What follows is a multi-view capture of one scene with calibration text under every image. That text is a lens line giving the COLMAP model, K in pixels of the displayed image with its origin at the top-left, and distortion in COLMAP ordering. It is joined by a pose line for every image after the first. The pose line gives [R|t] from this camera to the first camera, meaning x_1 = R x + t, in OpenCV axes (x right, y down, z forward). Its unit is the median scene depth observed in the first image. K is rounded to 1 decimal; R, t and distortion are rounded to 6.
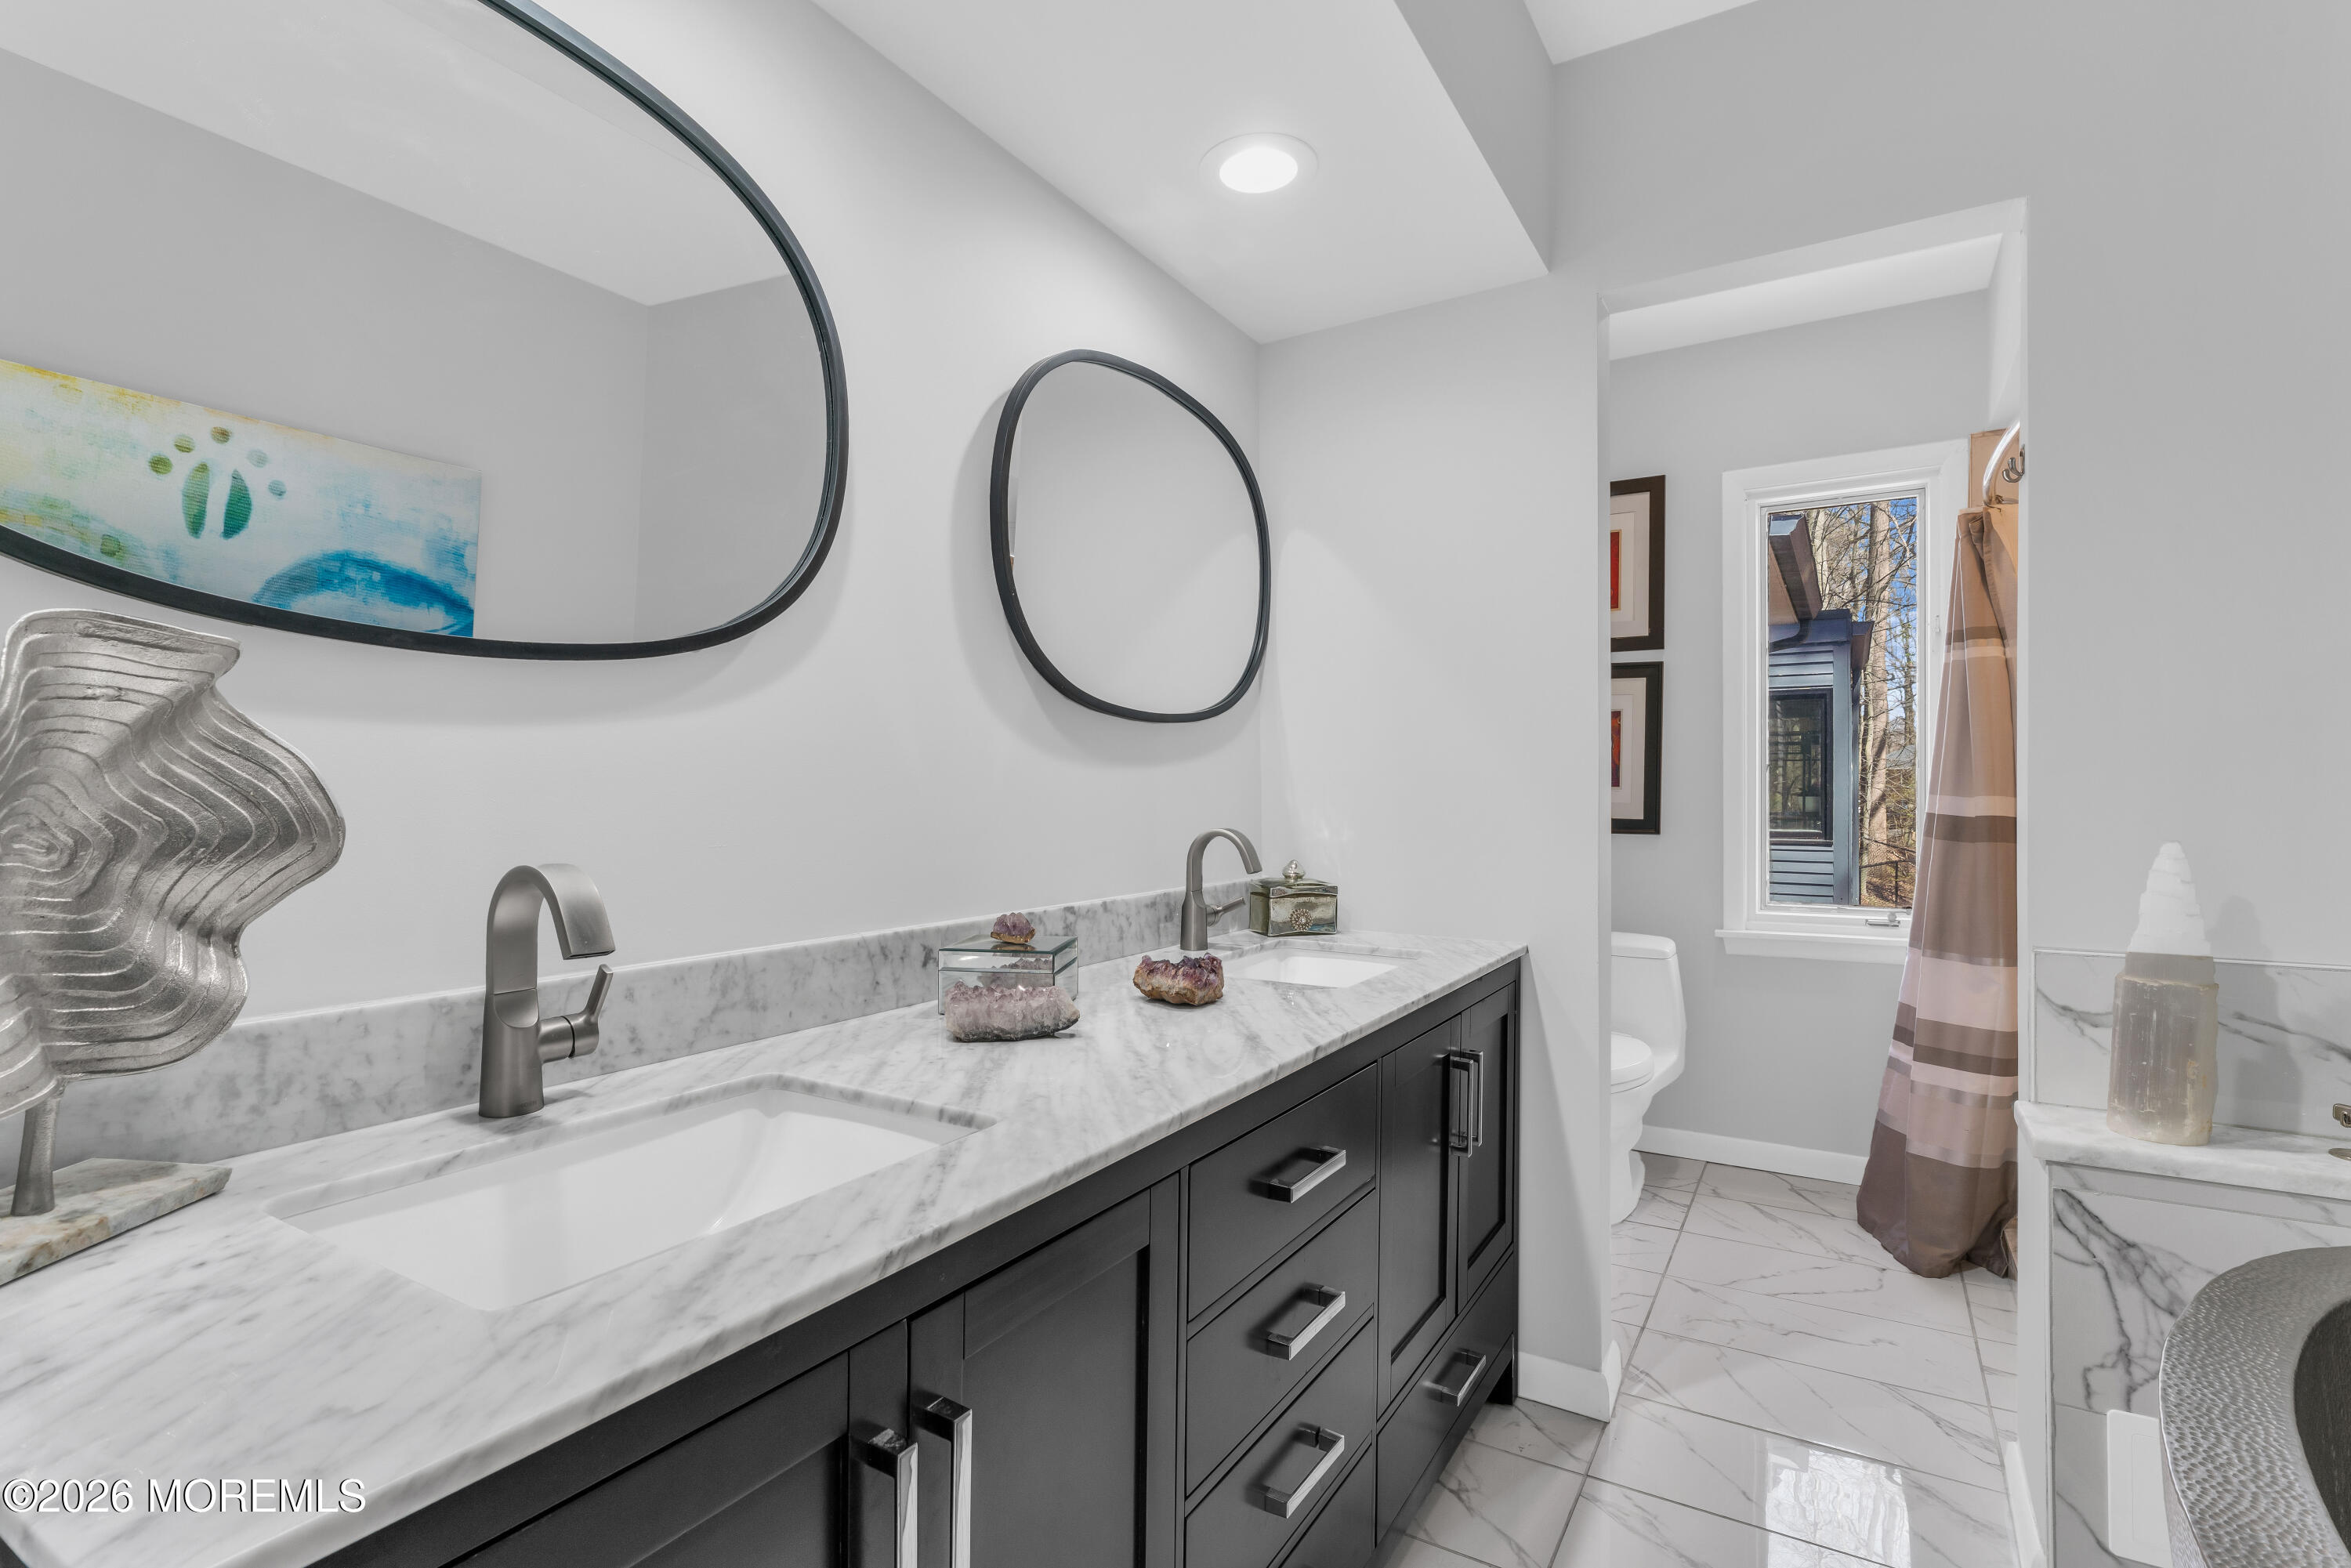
lens RADIAL K [[1156.4, 0, 1170.0], [0, 1156.4, 787.9], [0, 0, 1]] dist [-0.000187, -0.001751]
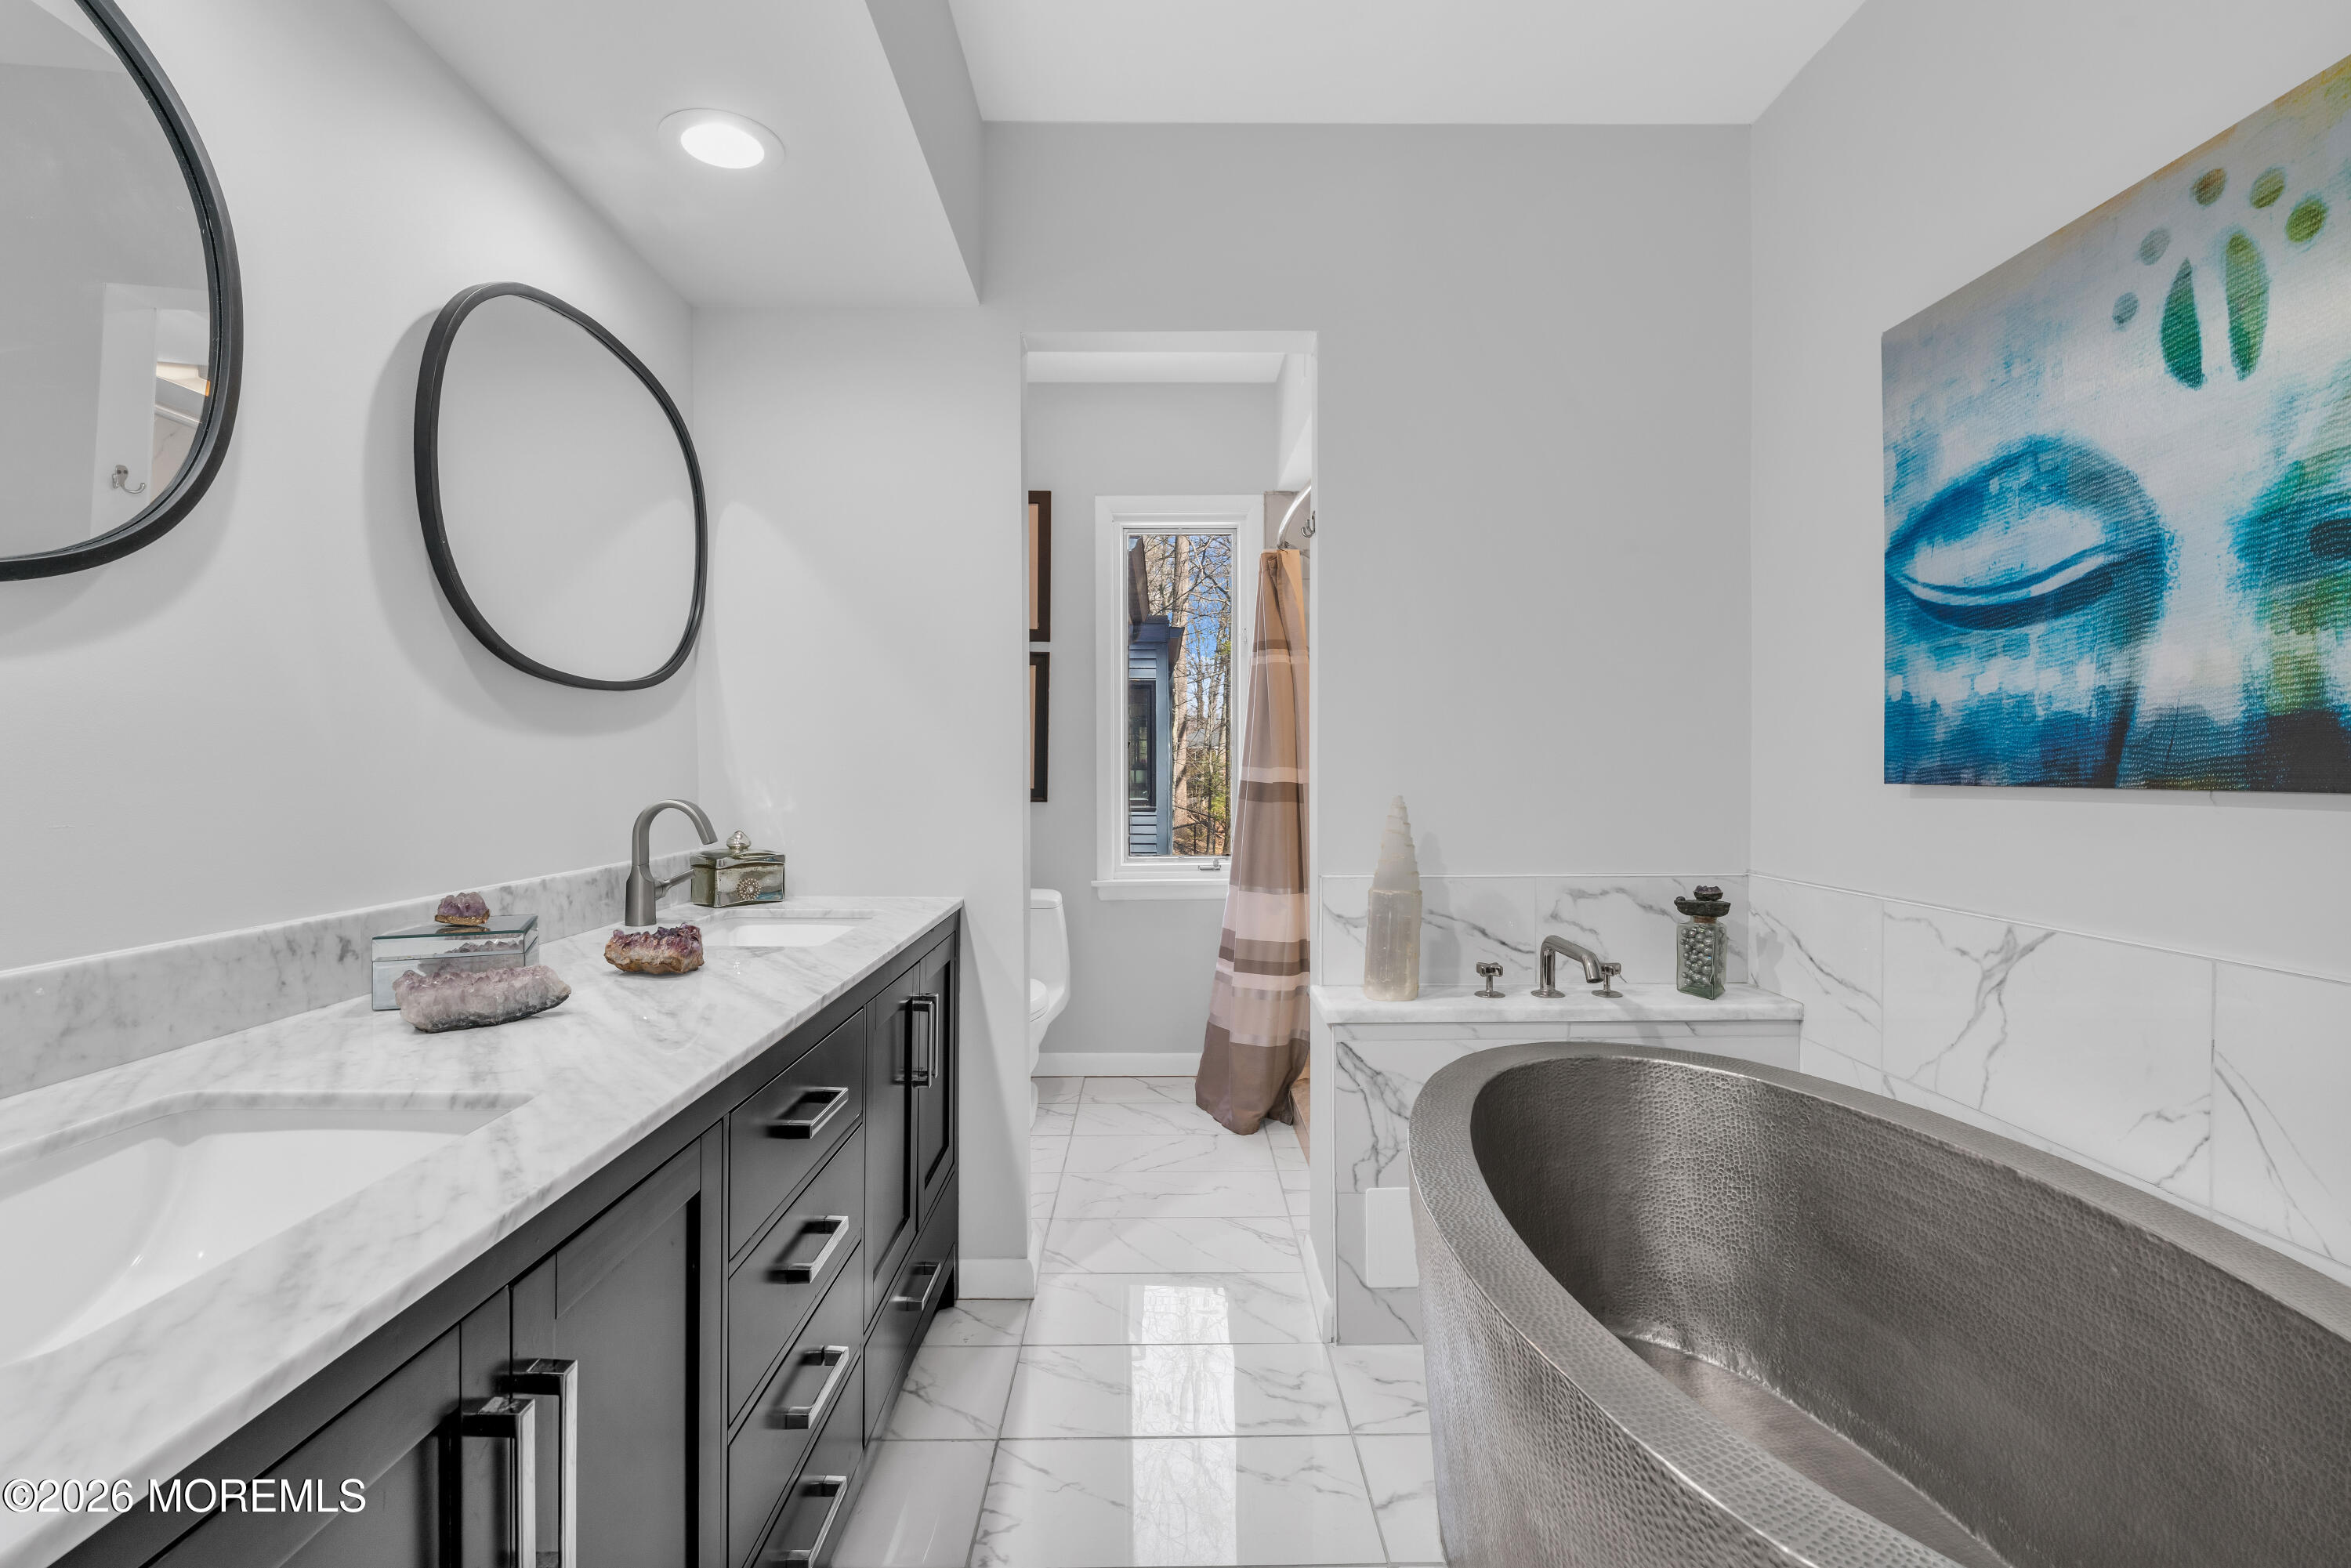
lens RADIAL K [[1199.3, 0, 1178.7], [0, 1199.3, 777.7], [0, 0, 1]] dist [-0.000907, -0.001221]
pose [[0.831681, -0.004512, 0.555236, -0.175631], [0.000015, 0.999967, 0.008104, 0.008618], [-0.555254, -0.006731, 0.831653, -0.094573]]
